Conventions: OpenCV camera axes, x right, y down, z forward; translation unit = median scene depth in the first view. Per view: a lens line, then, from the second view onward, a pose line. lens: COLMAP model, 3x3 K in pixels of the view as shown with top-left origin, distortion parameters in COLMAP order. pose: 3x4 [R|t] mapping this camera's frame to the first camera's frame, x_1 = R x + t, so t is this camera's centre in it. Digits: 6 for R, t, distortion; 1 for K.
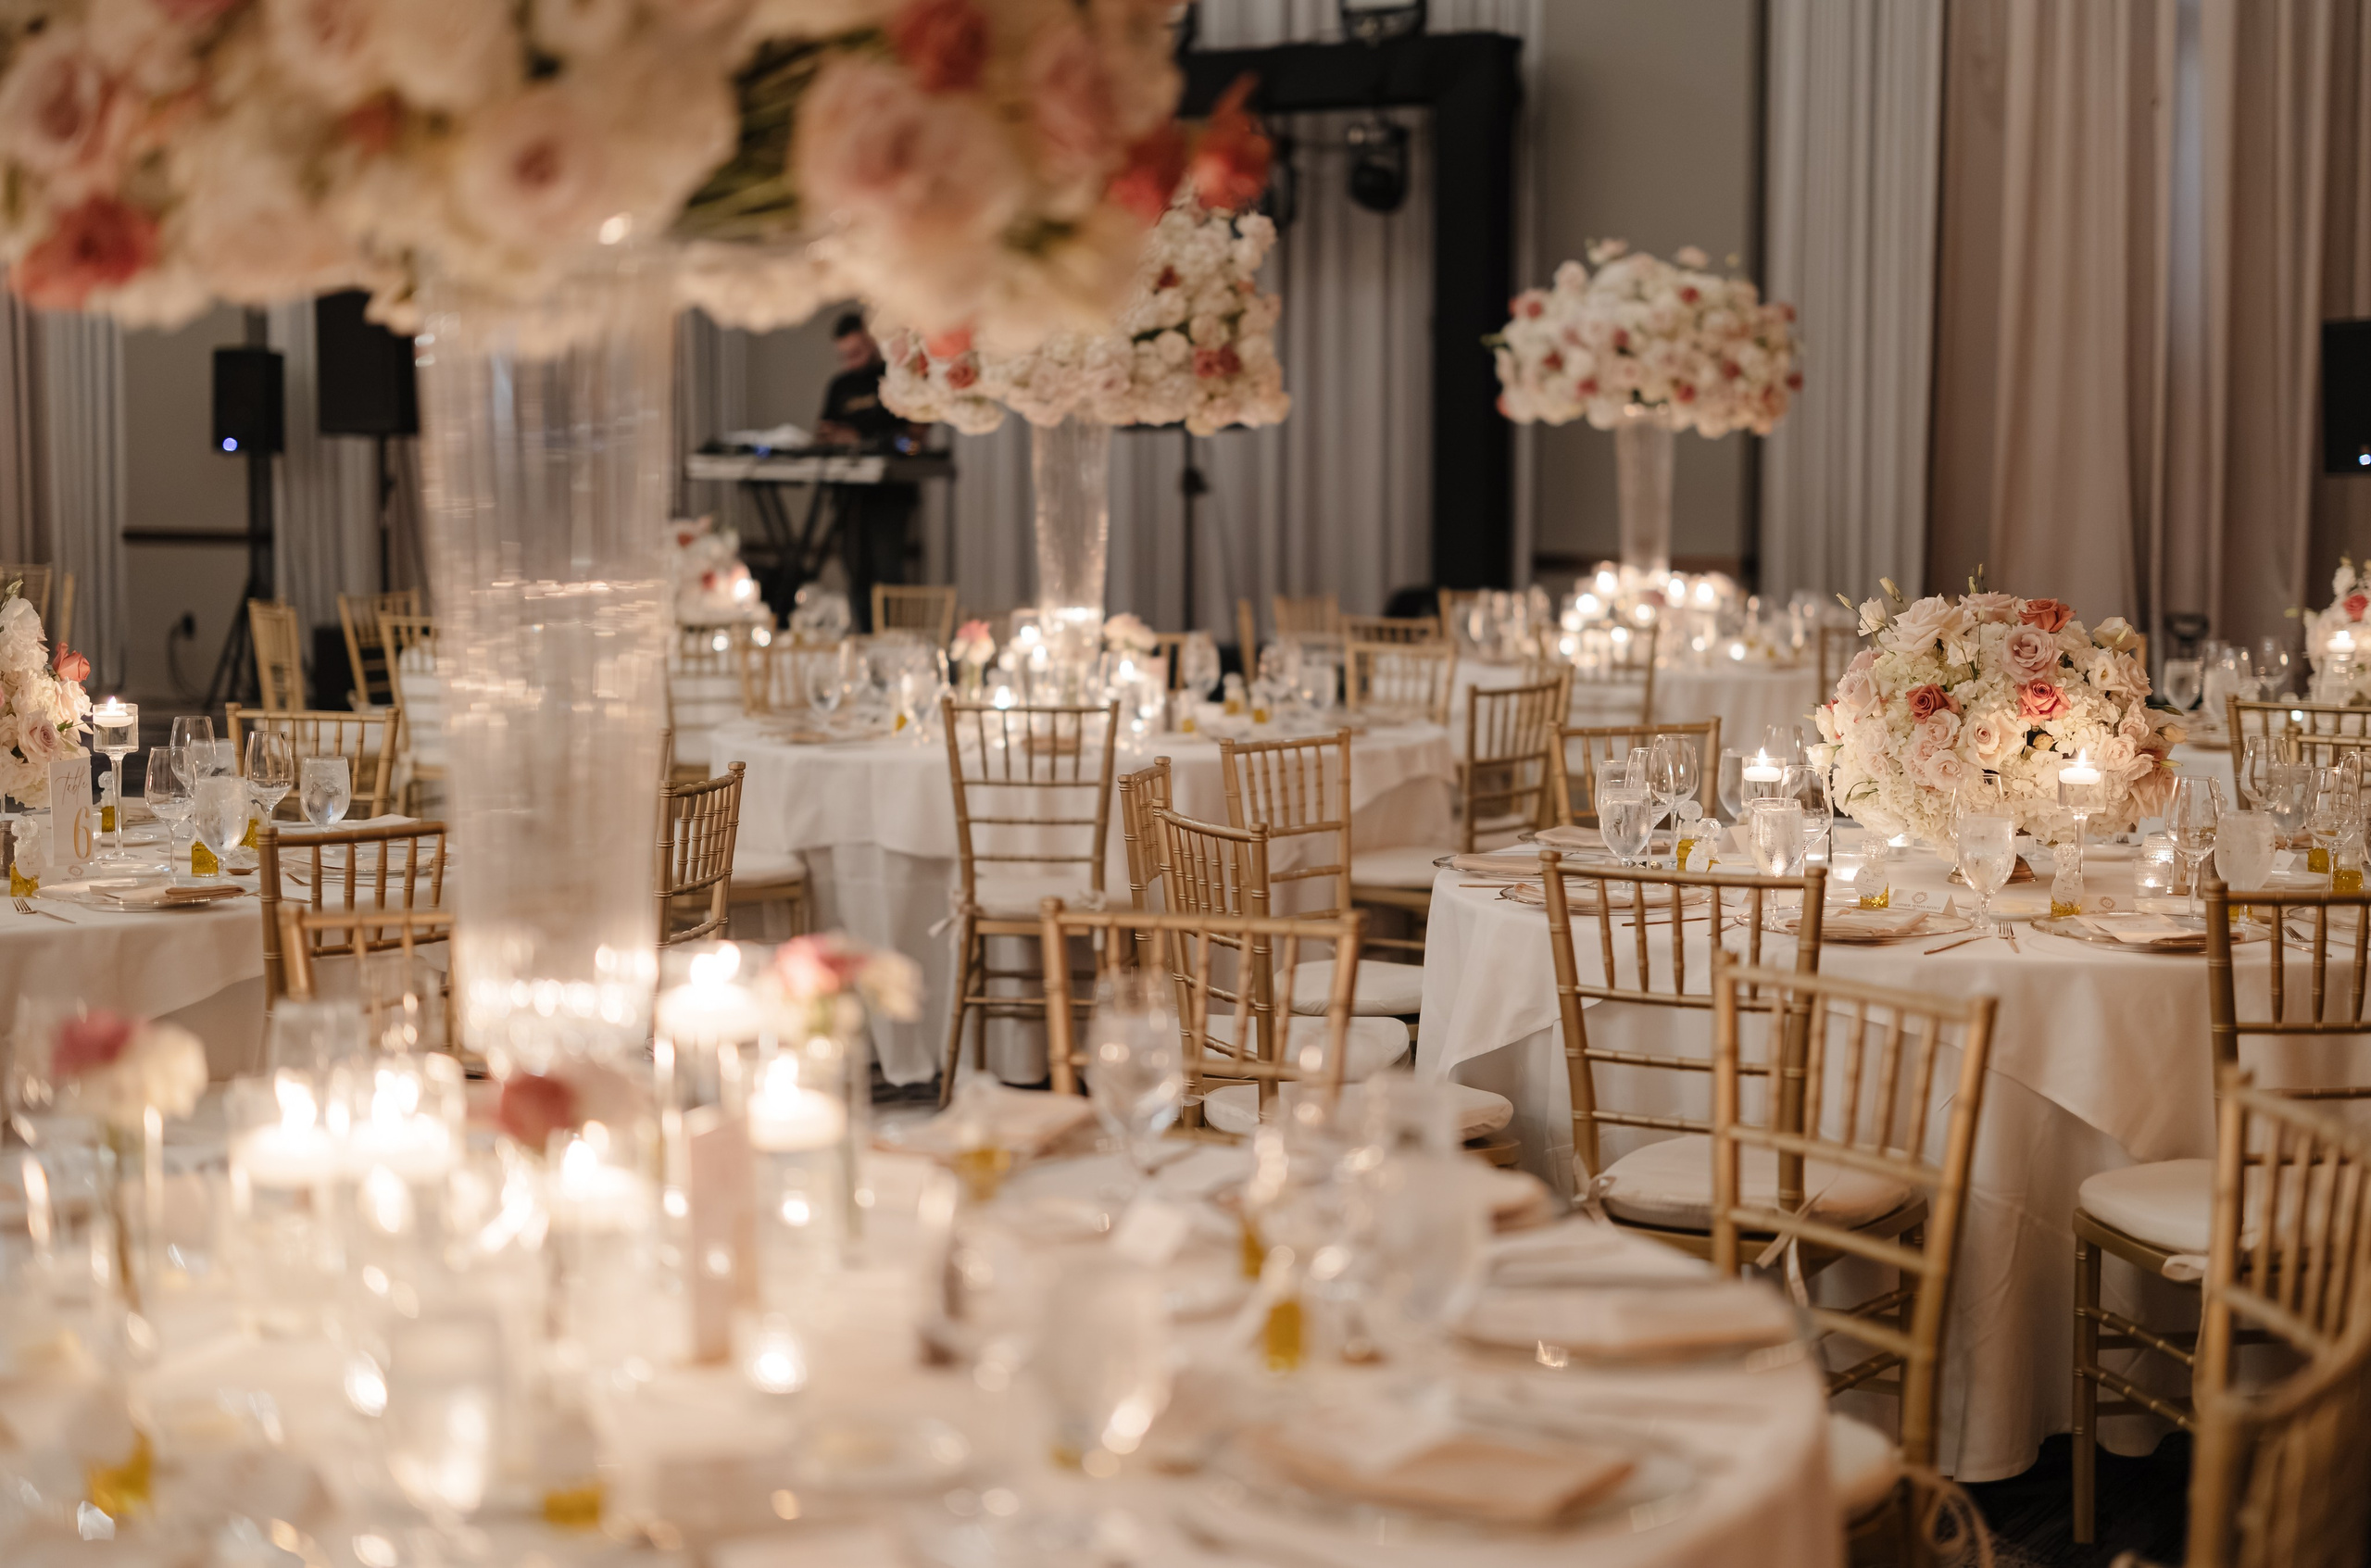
lens RADIAL K [[3520.8, 0, 1185.5], [0, 3520.8, 784.0], [0, 0, 1]] dist [0.010876, 0.034888]
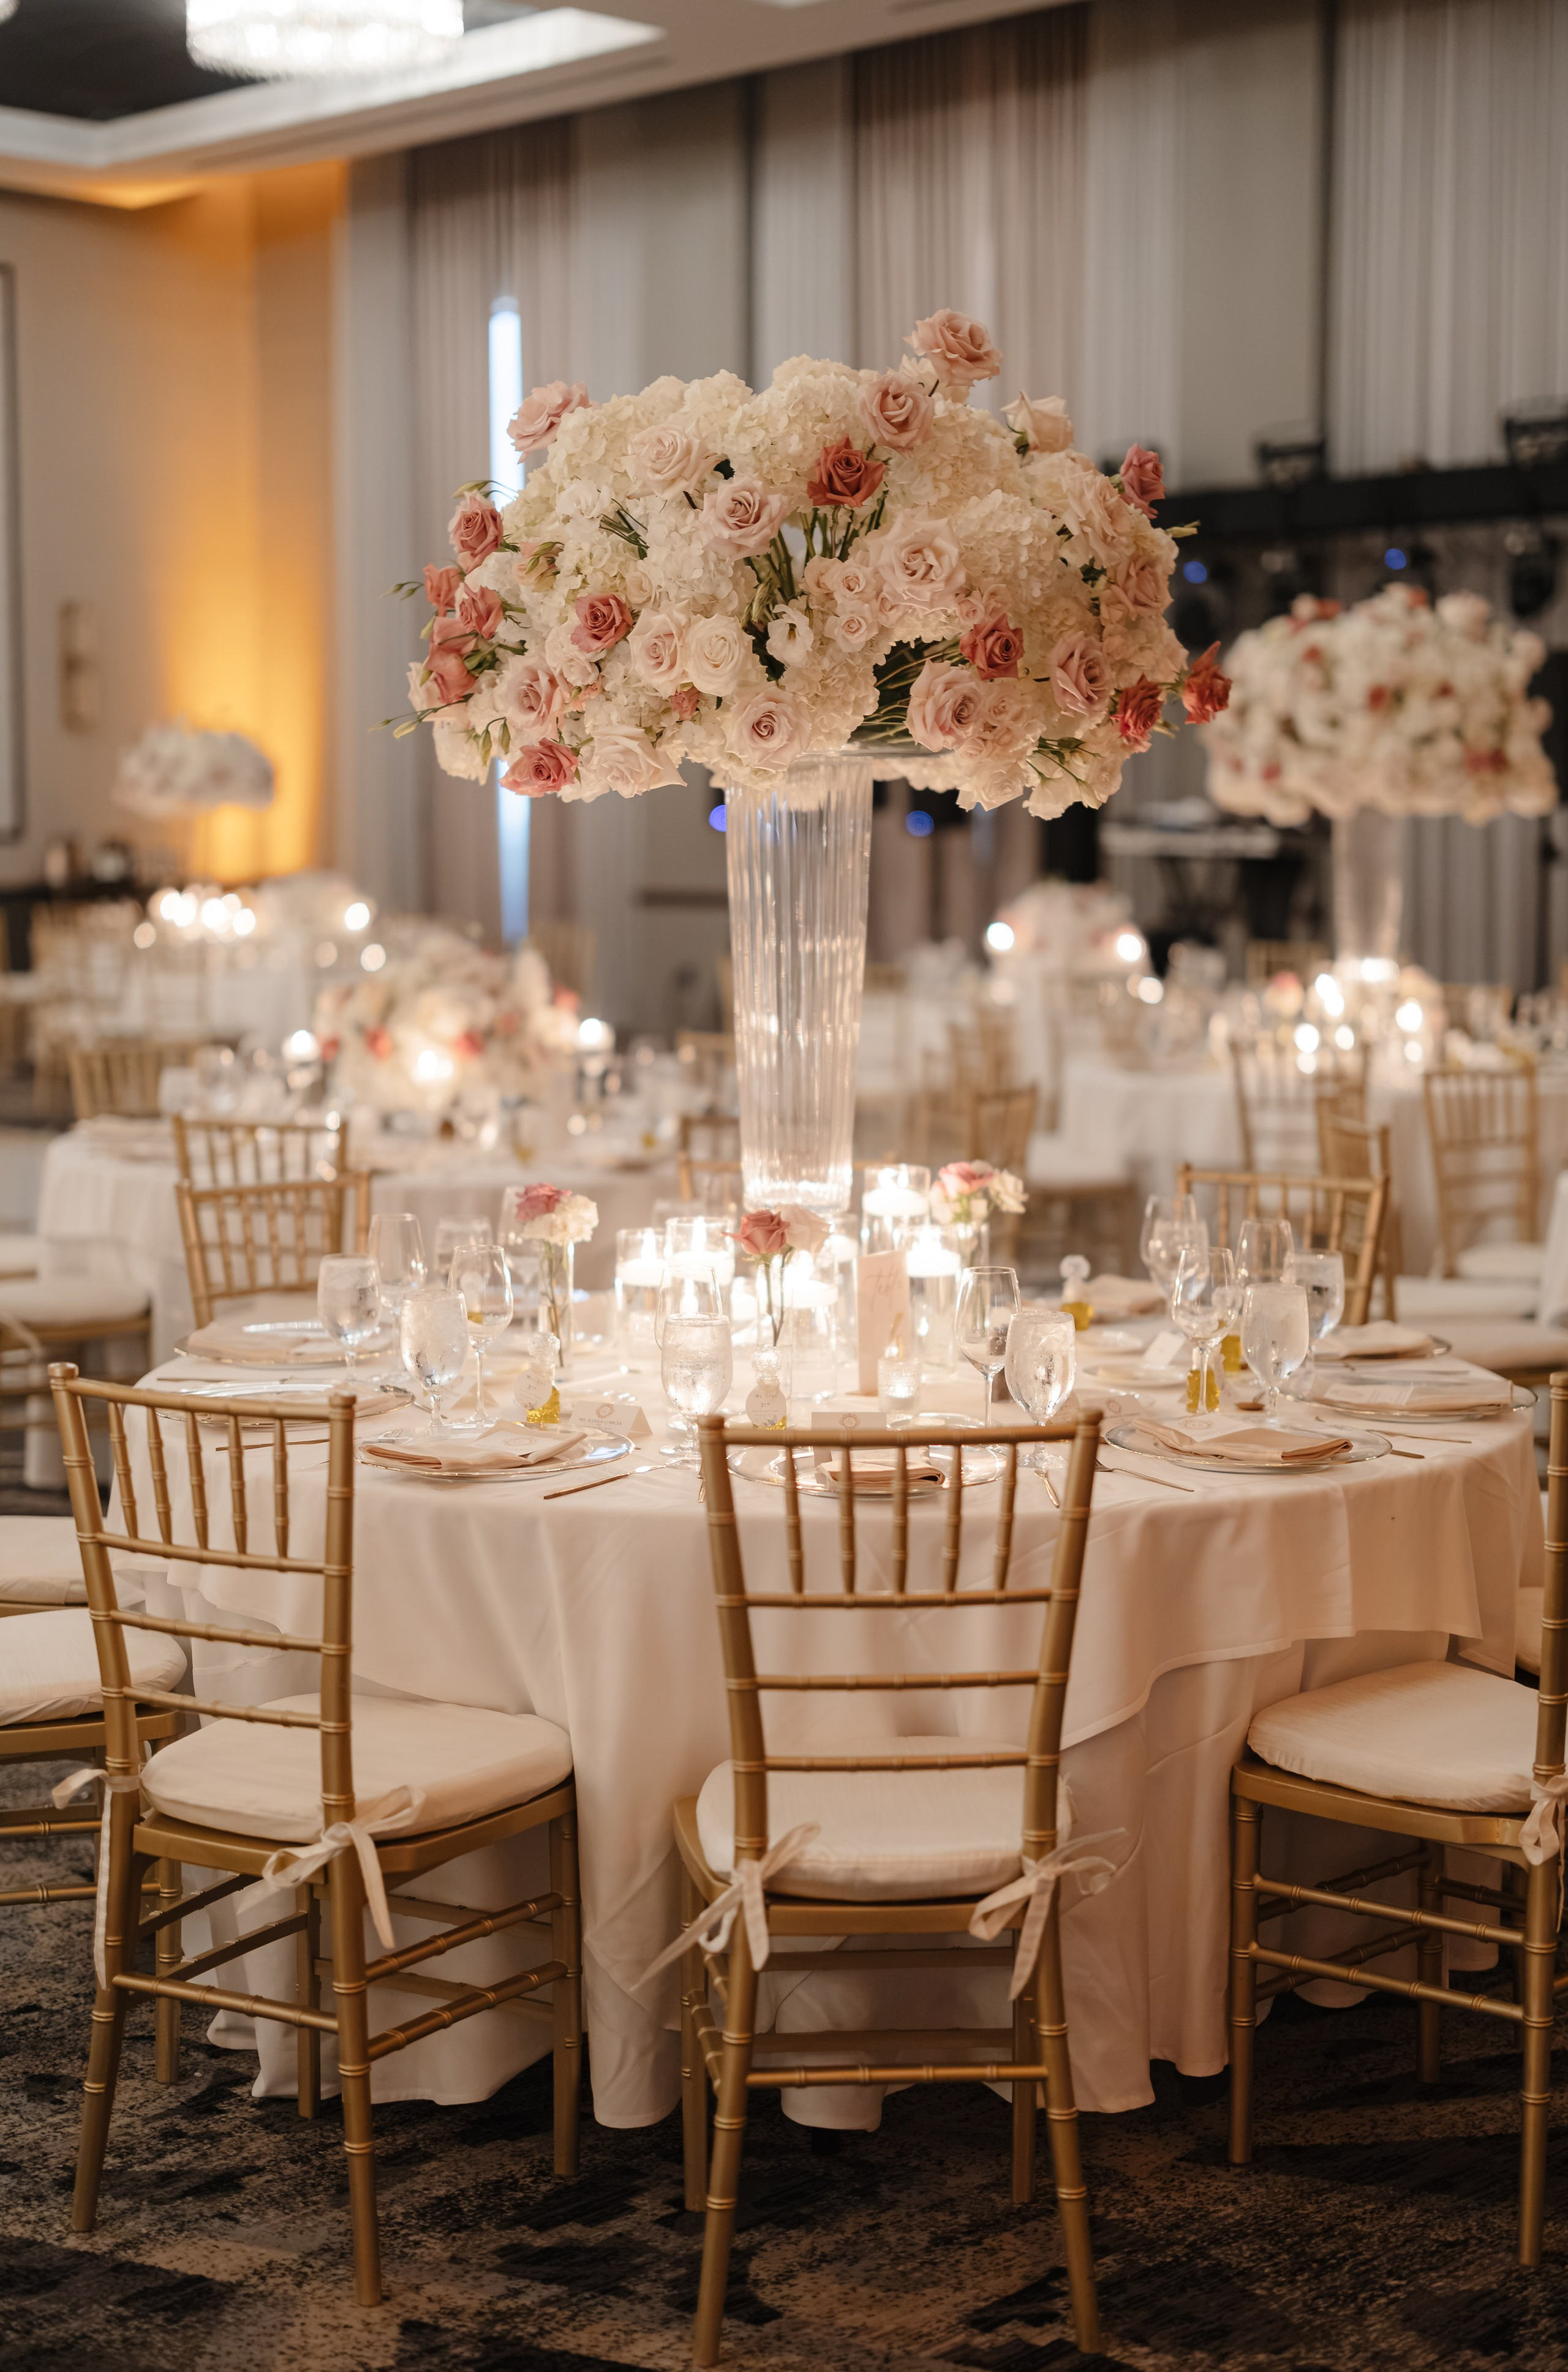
lens RADIAL K [[3467.4, 0, 784.0], [0, 3467.4, 1186.0], [0, 0, 1]] dist [0.007385, 0.053505]
pose [[0.968063, 0.024806, -0.249477, 0.111750], [-0.021250, 0.999631, 0.016938, 0.014903], [0.249805, -0.011095, 0.968233, -0.302385]]
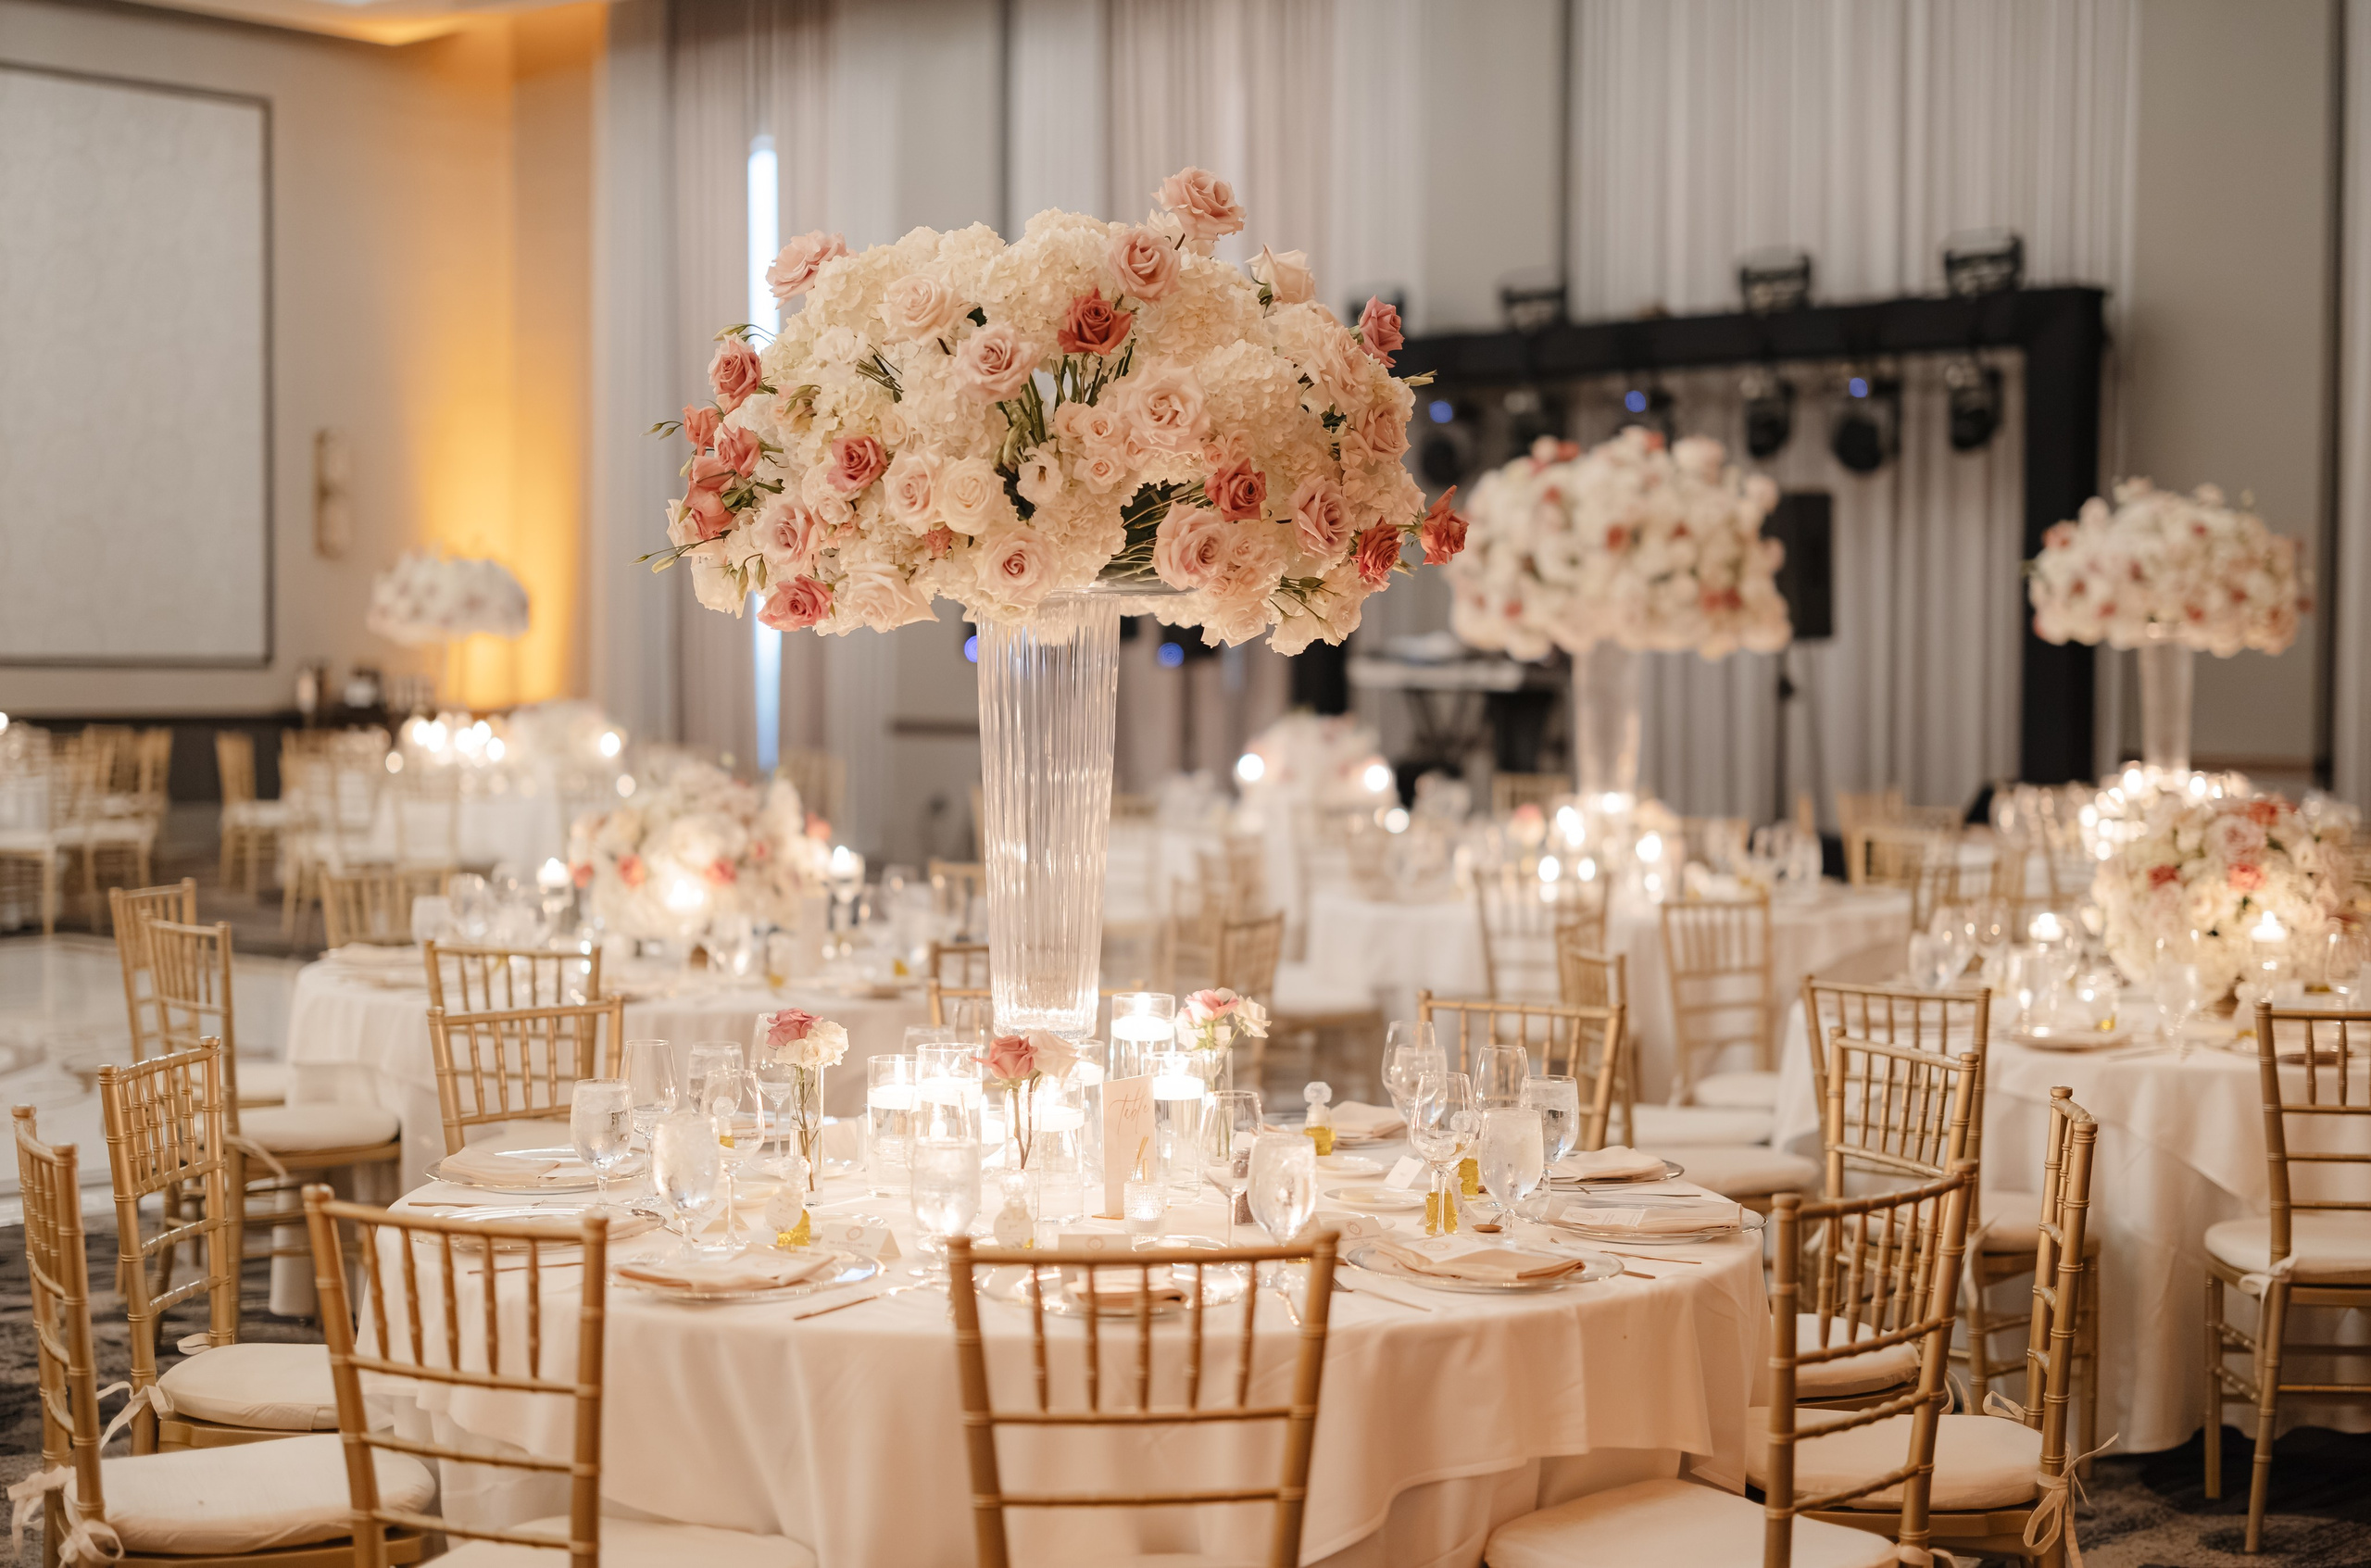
lens RADIAL K [[3466.2, 0, 1185.5], [0, 3466.2, 784.0], [0, 0, 1]] dist [0.007385, 0.053505]
pose [[0.977898, 0.012208, -0.208728, 0.116654], [-0.023295, 0.998440, -0.050743, 0.015393], [0.207783, 0.054483, 0.976656, -0.318623]]
